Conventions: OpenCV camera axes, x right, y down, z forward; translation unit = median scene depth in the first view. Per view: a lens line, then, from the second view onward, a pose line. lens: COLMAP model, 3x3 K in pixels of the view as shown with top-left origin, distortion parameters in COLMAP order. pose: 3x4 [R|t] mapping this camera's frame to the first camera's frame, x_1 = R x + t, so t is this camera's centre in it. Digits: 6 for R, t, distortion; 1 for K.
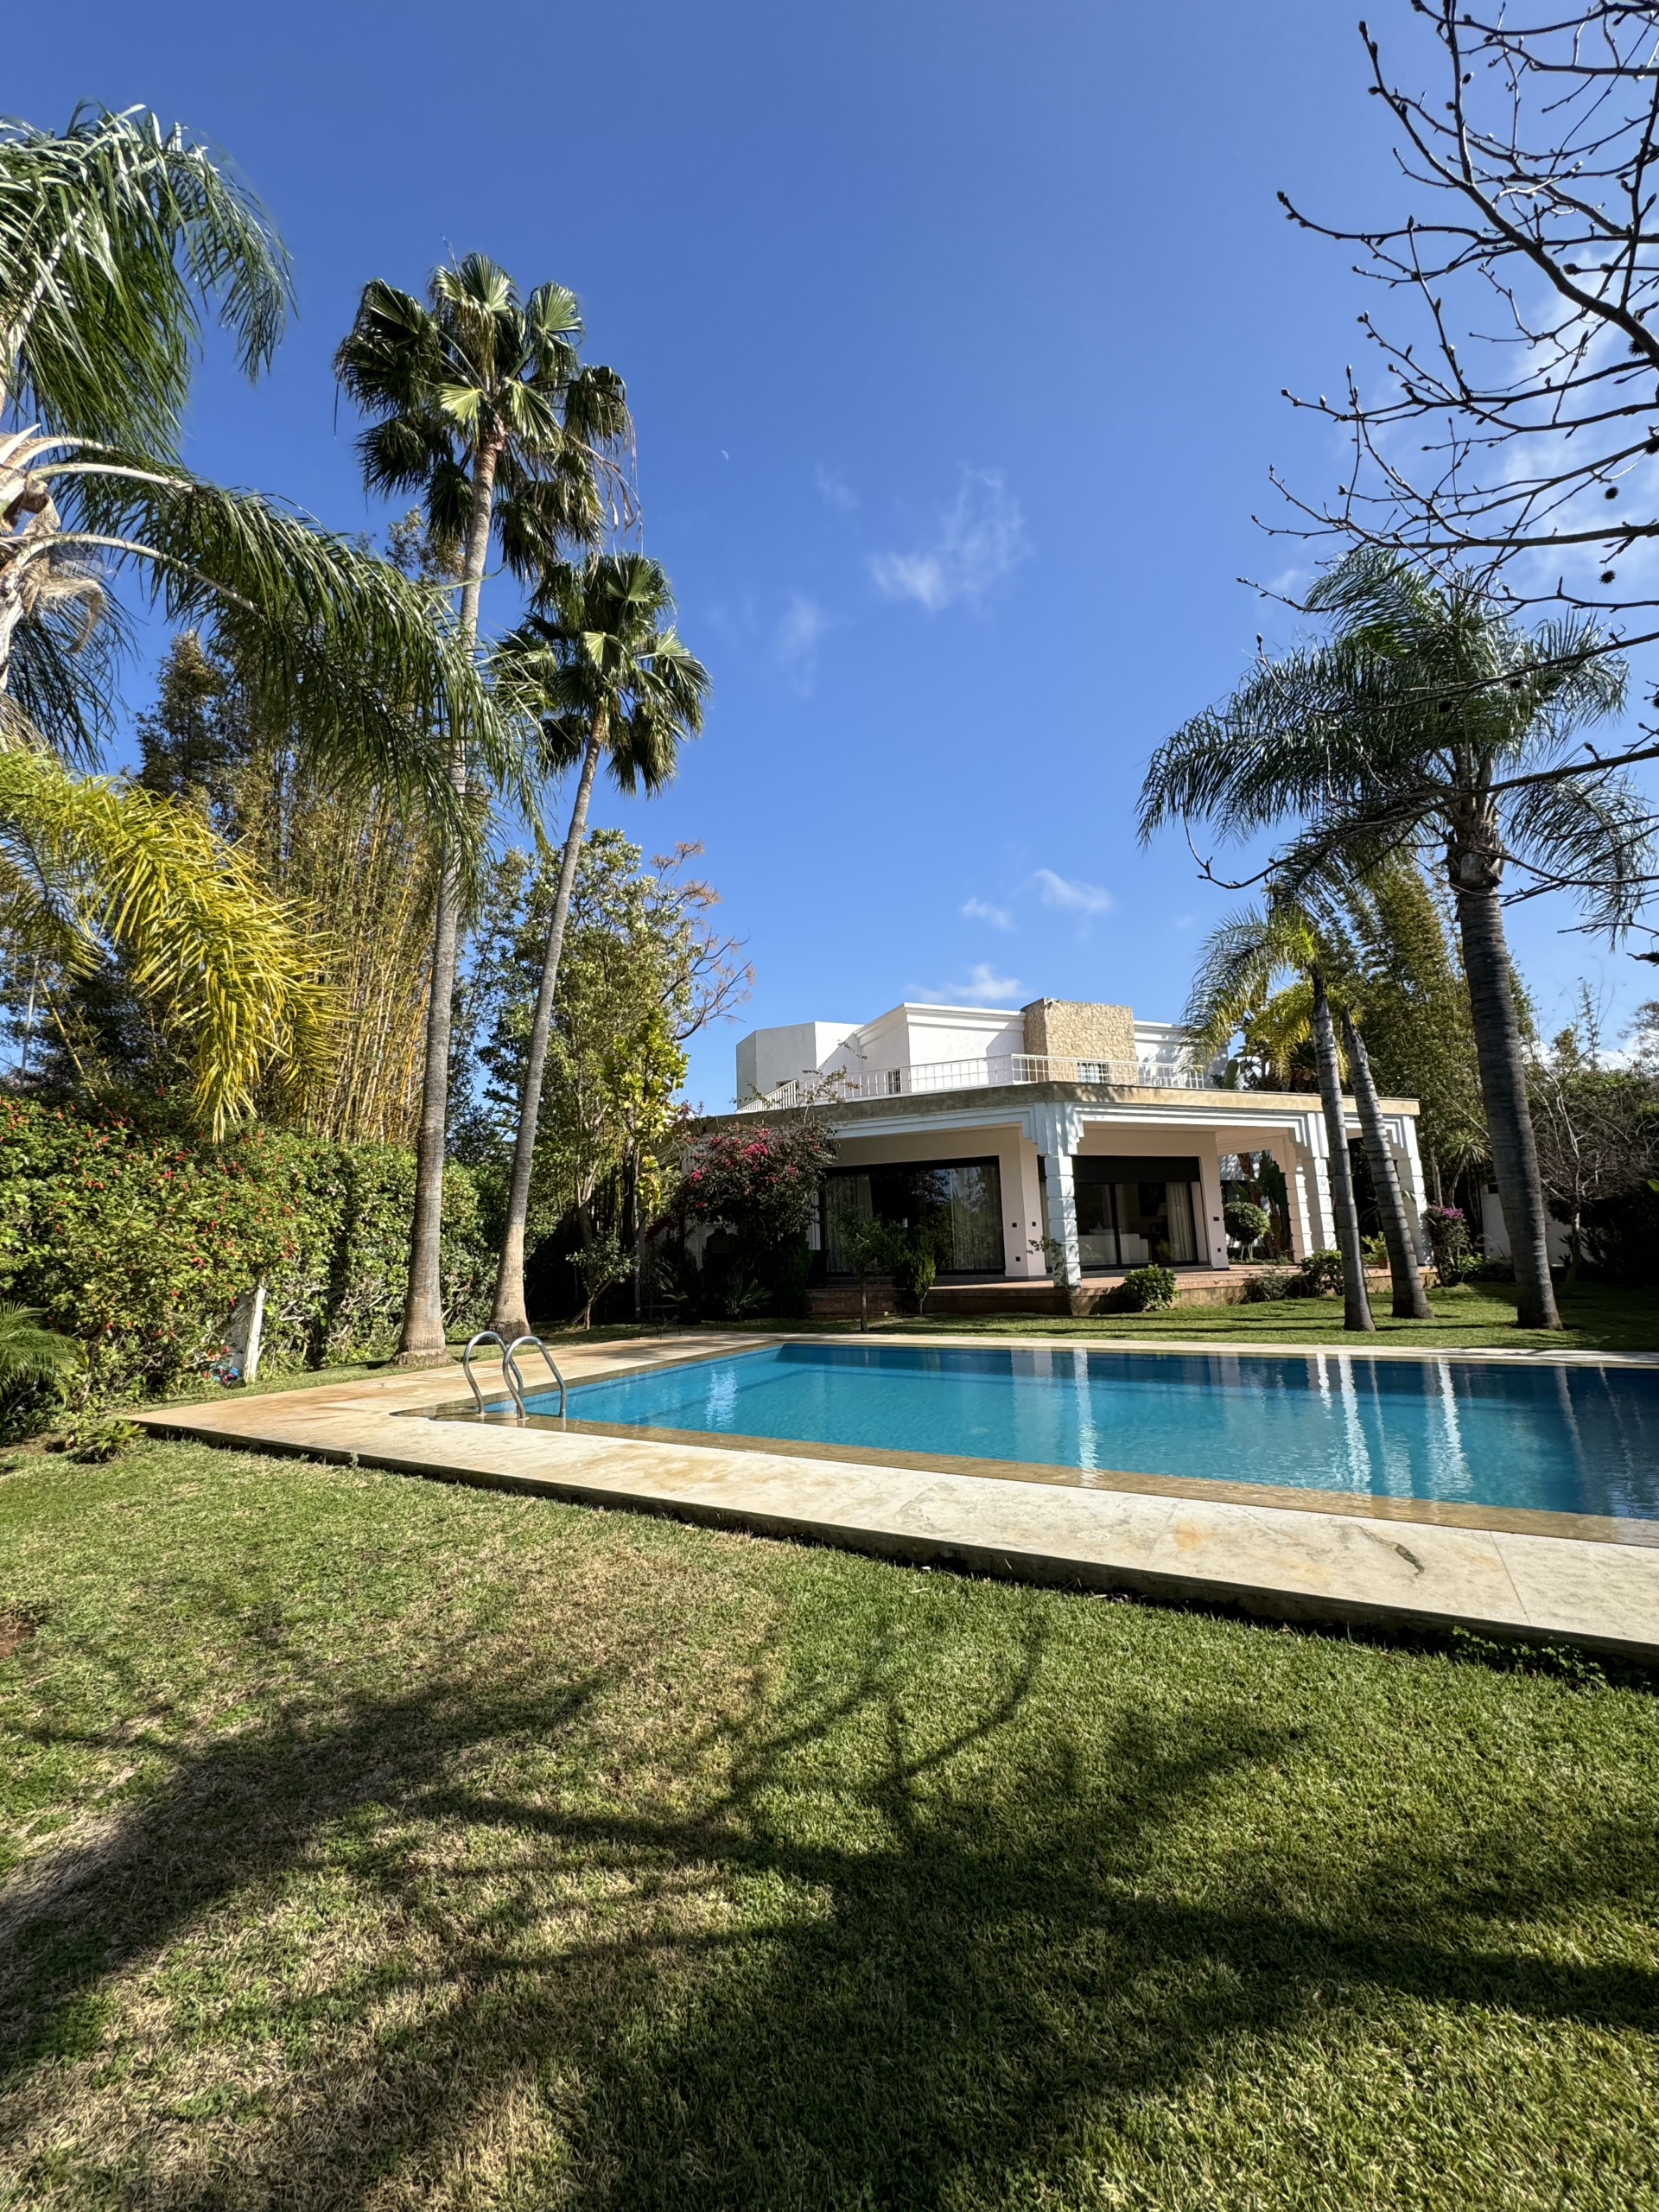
lens RADIAL K [[882.3, 0, 829.5], [0, 882.3, 1106.0], [0, 0, 1]] dist [-0.000576, 0.000252]
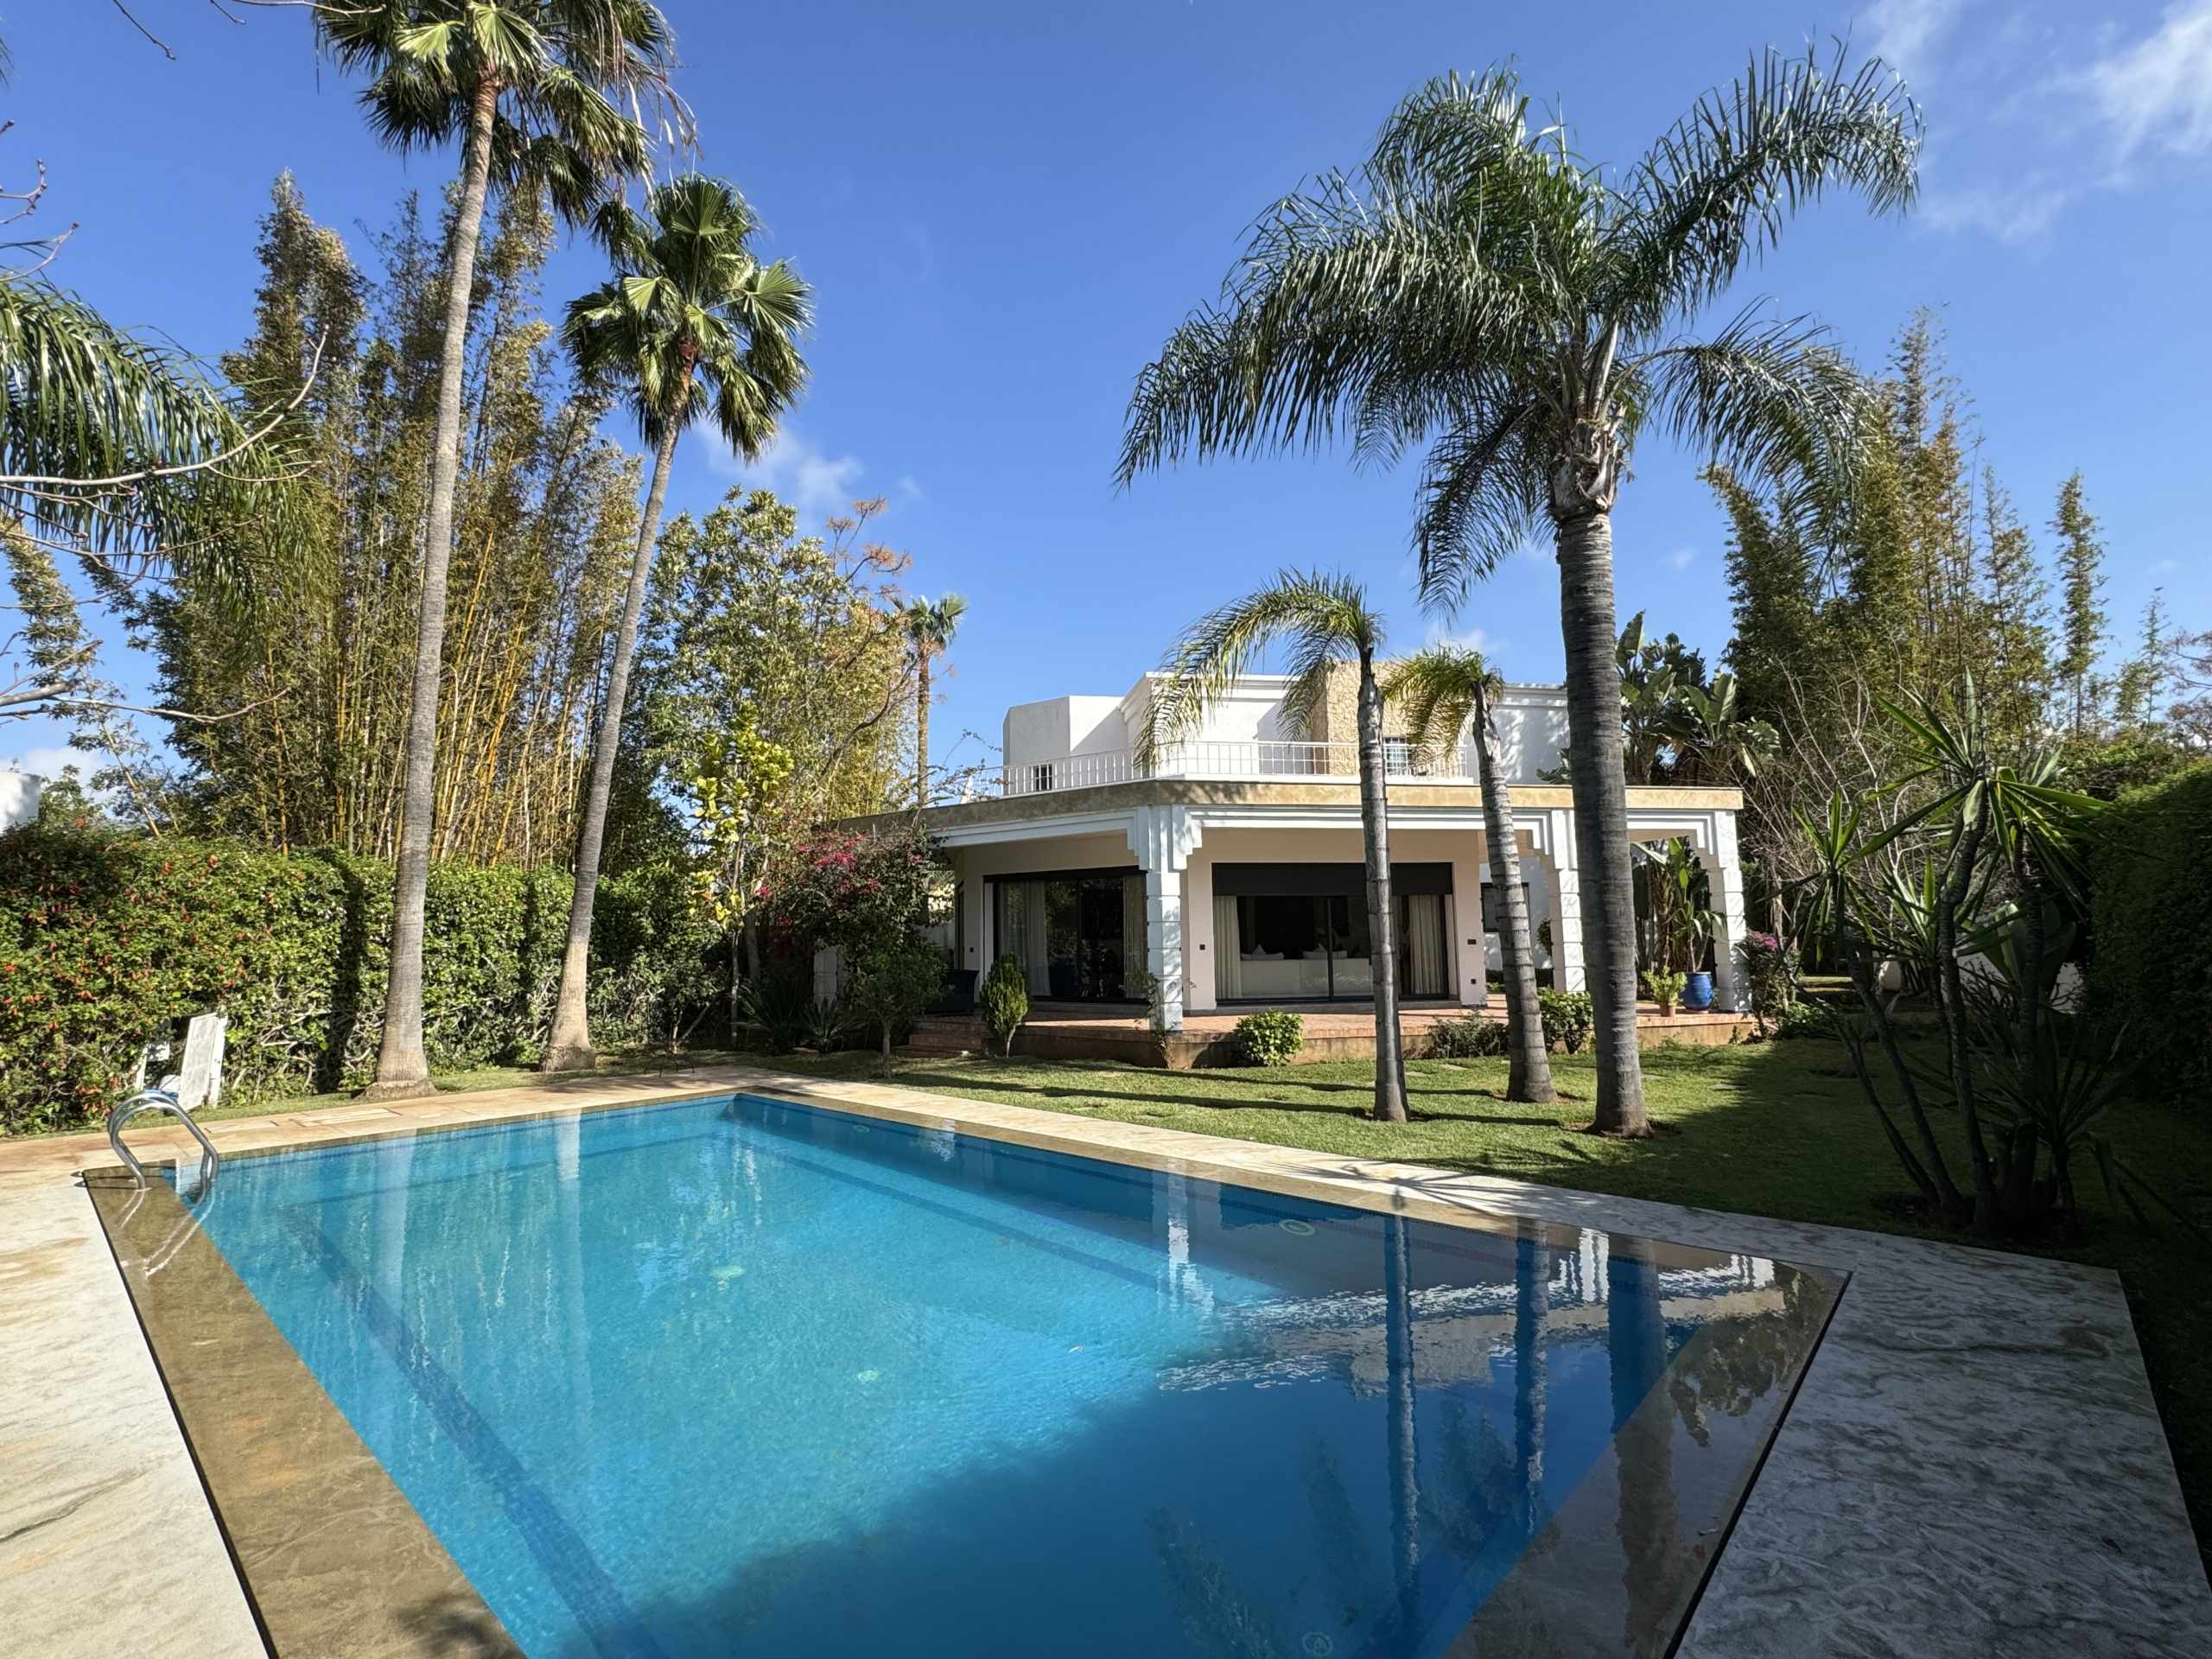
lens RADIAL K [[1009.5, 0, 1106.0], [0, 1009.5, 829.5], [0, 0, 1]] dist [0.000322, 0.000151]
pose [[0.977126, -0.003795, -0.212628, 0.381805], [0.016134, 0.998282, 0.056326, -0.033653], [0.212049, -0.058468, 0.975508, 0.075618]]
